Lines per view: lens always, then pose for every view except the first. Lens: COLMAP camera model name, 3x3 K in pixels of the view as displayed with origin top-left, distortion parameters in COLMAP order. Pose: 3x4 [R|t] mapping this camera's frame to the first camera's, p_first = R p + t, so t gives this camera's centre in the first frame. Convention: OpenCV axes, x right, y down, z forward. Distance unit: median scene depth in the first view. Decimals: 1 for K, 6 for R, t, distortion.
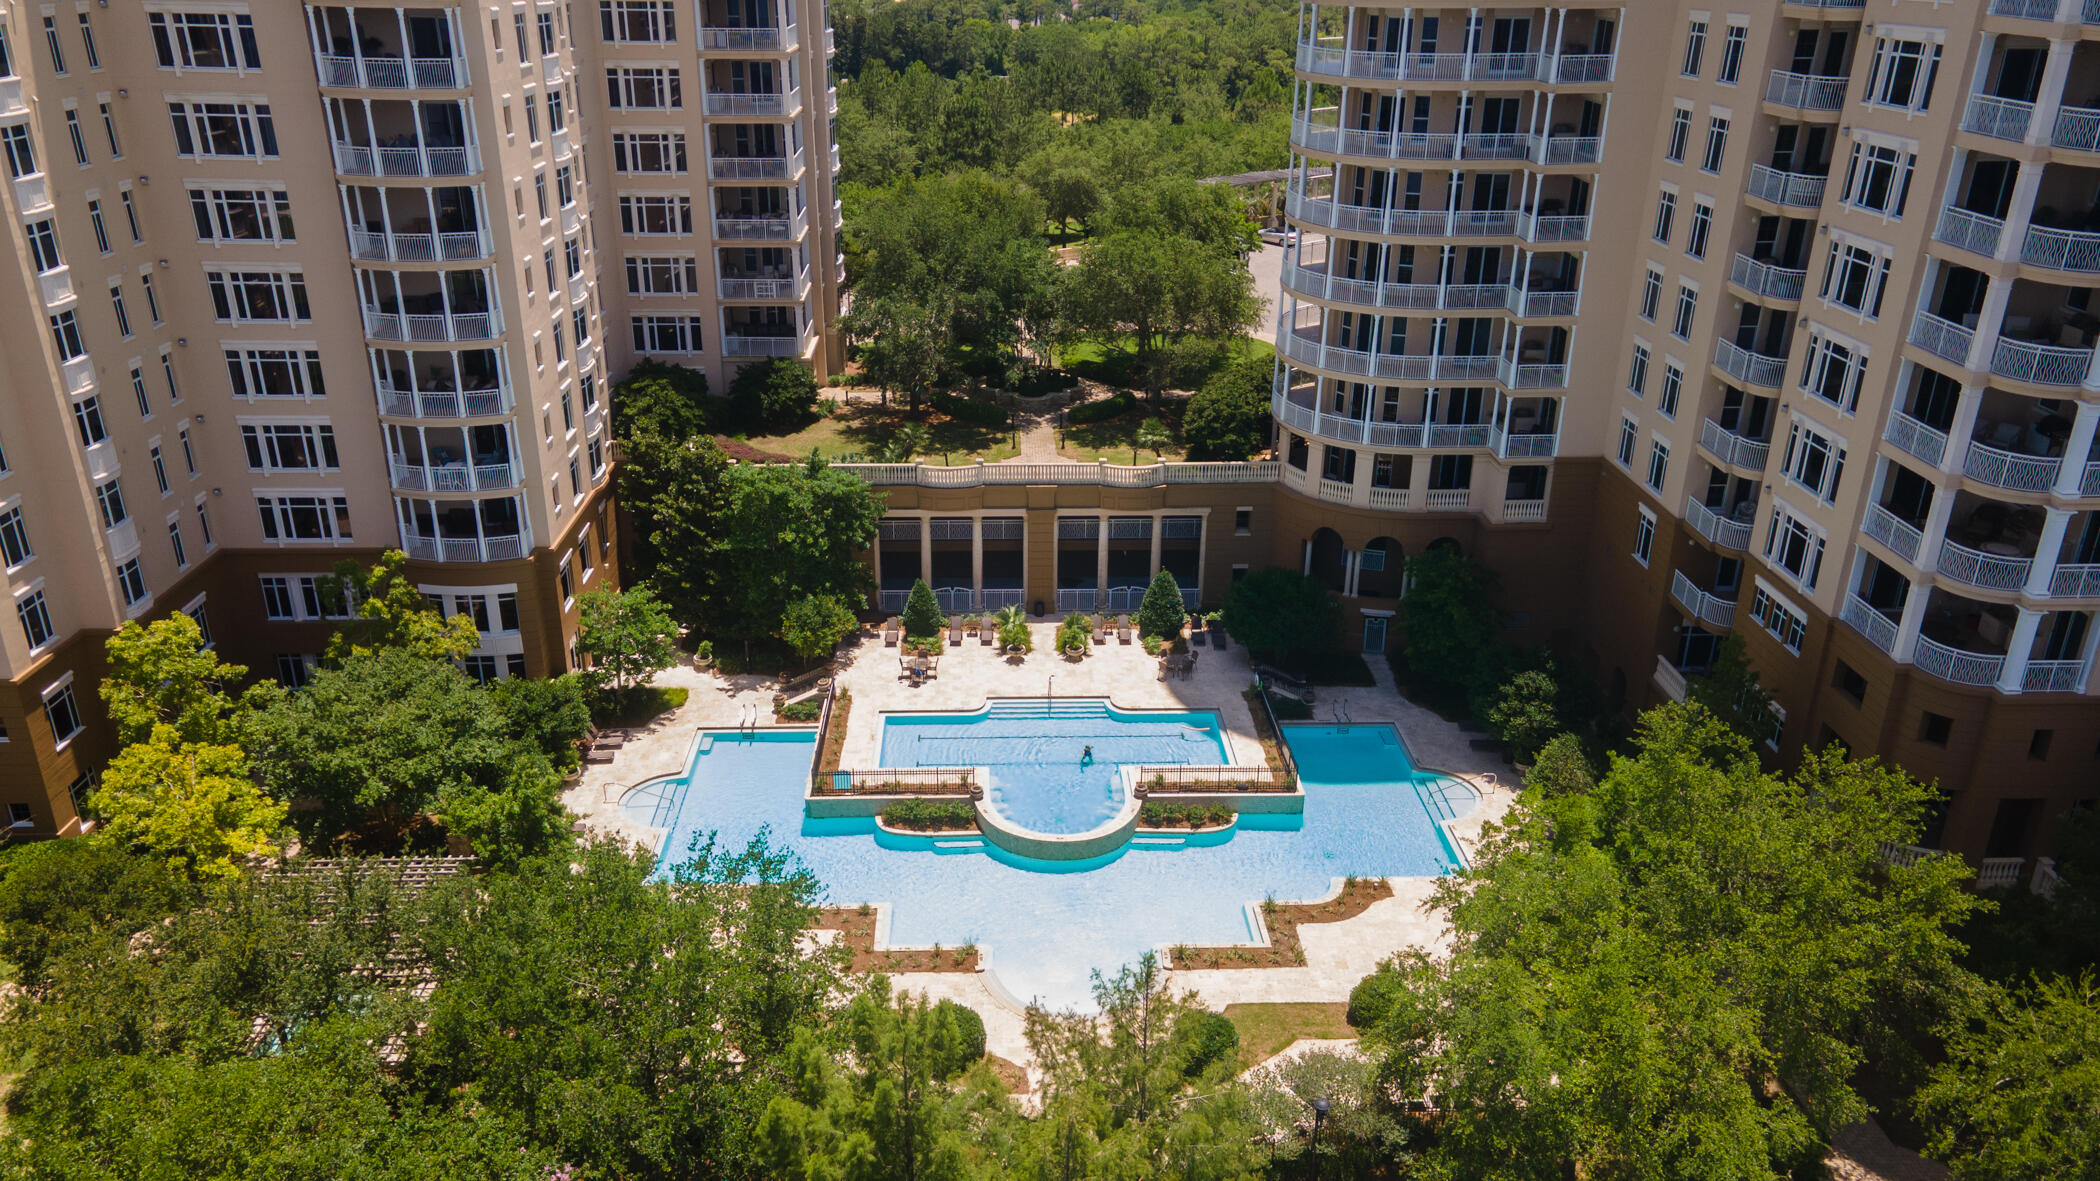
lens RADIAL K [[1481.5, 0, 1050.2], [0, 1481.5, 592.5], [0, 0, 1]] dist [0.046961, 0.001908]
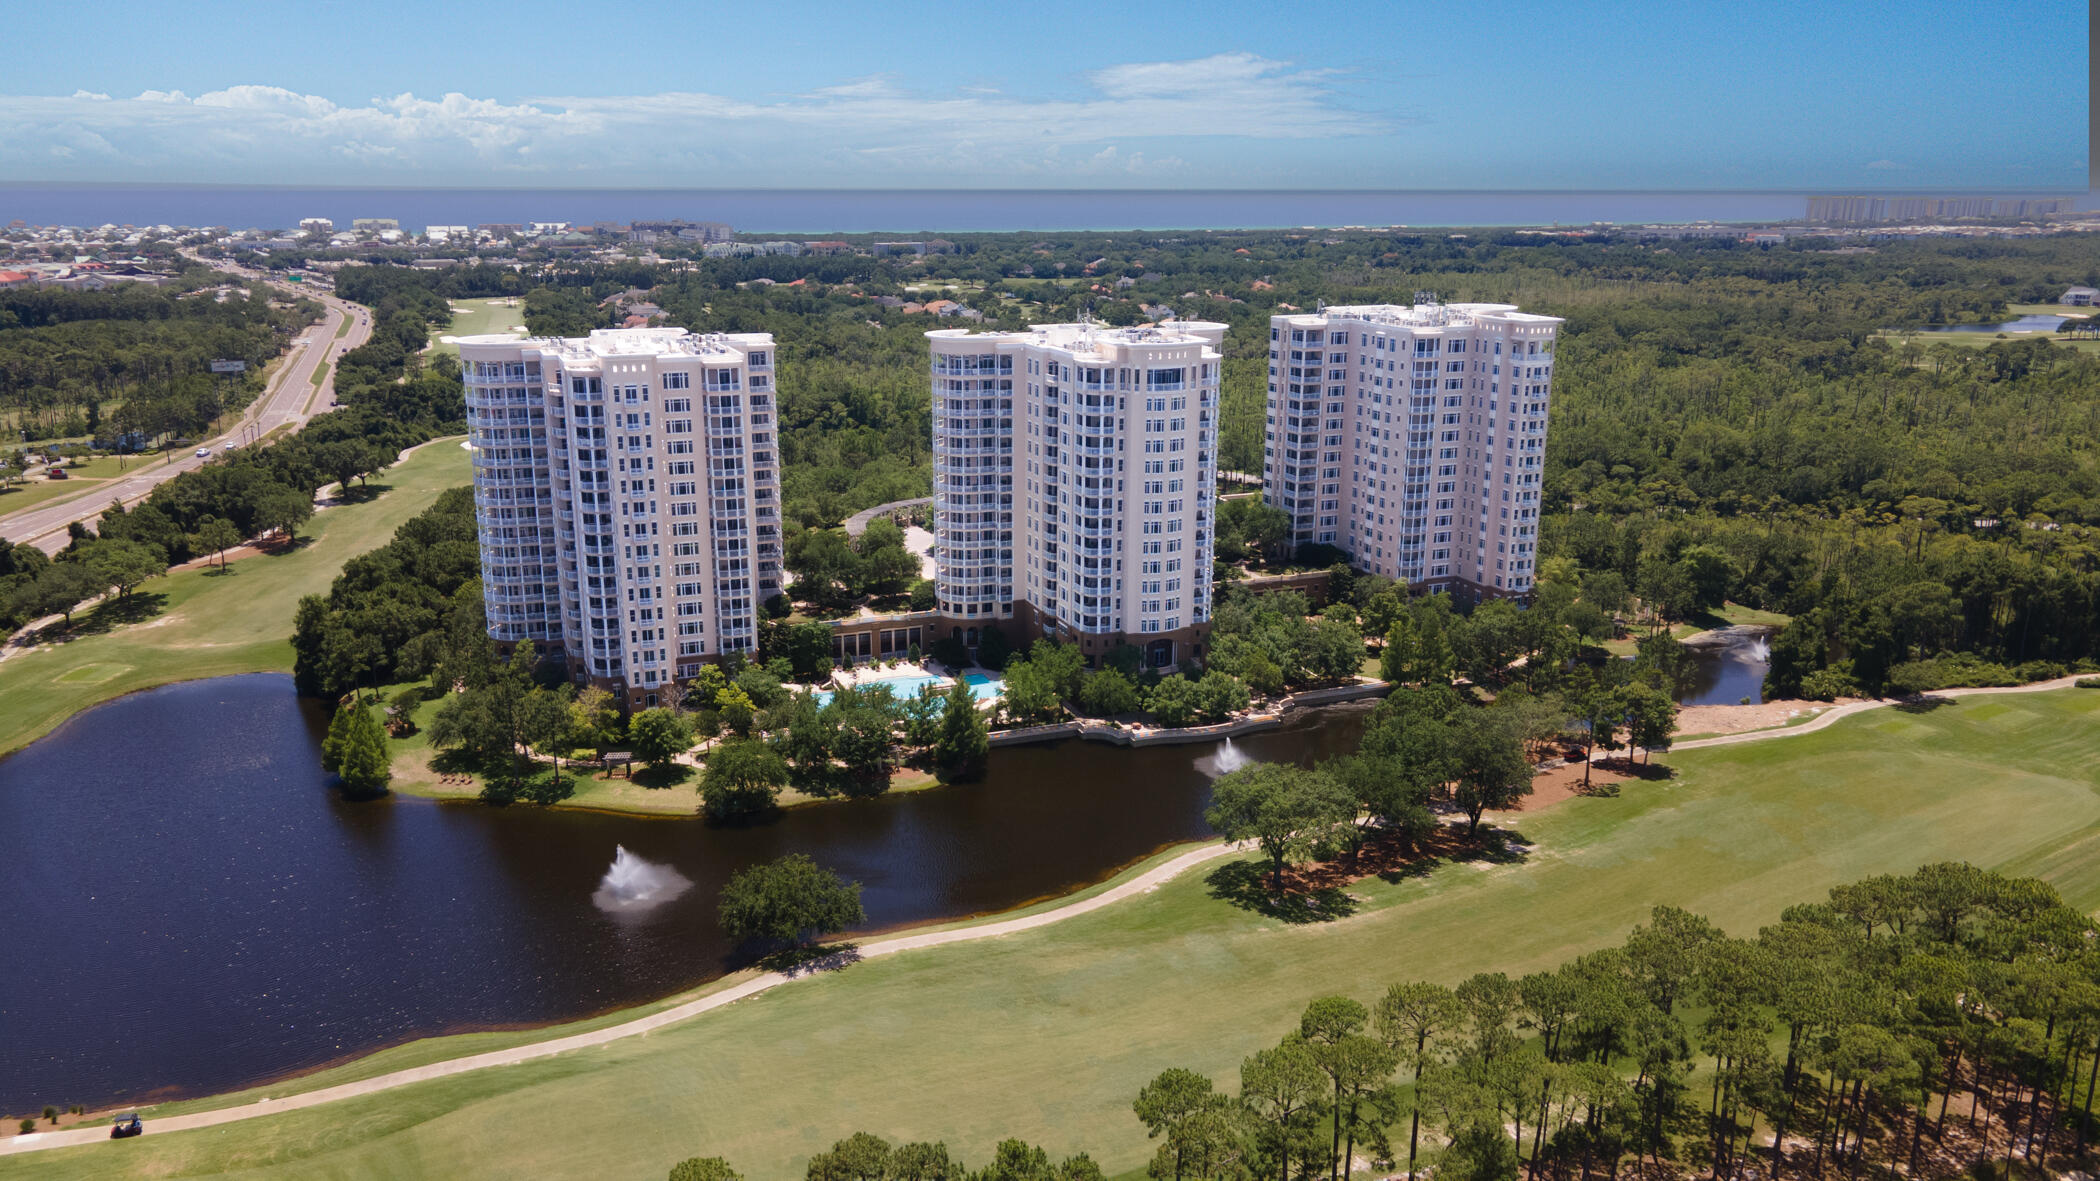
lens RADIAL K [[1481.5, 0, 1048.7], [0, 1481.5, 590.2], [0, 0, 1]] dist [0.046961, 0.001908]
pose [[0.936783, -0.088713, 0.338478, -0.835381], [0.136719, 0.983231, -0.120687, 0.344236], [-0.322095, 0.159334, 0.933203, -2.508862]]
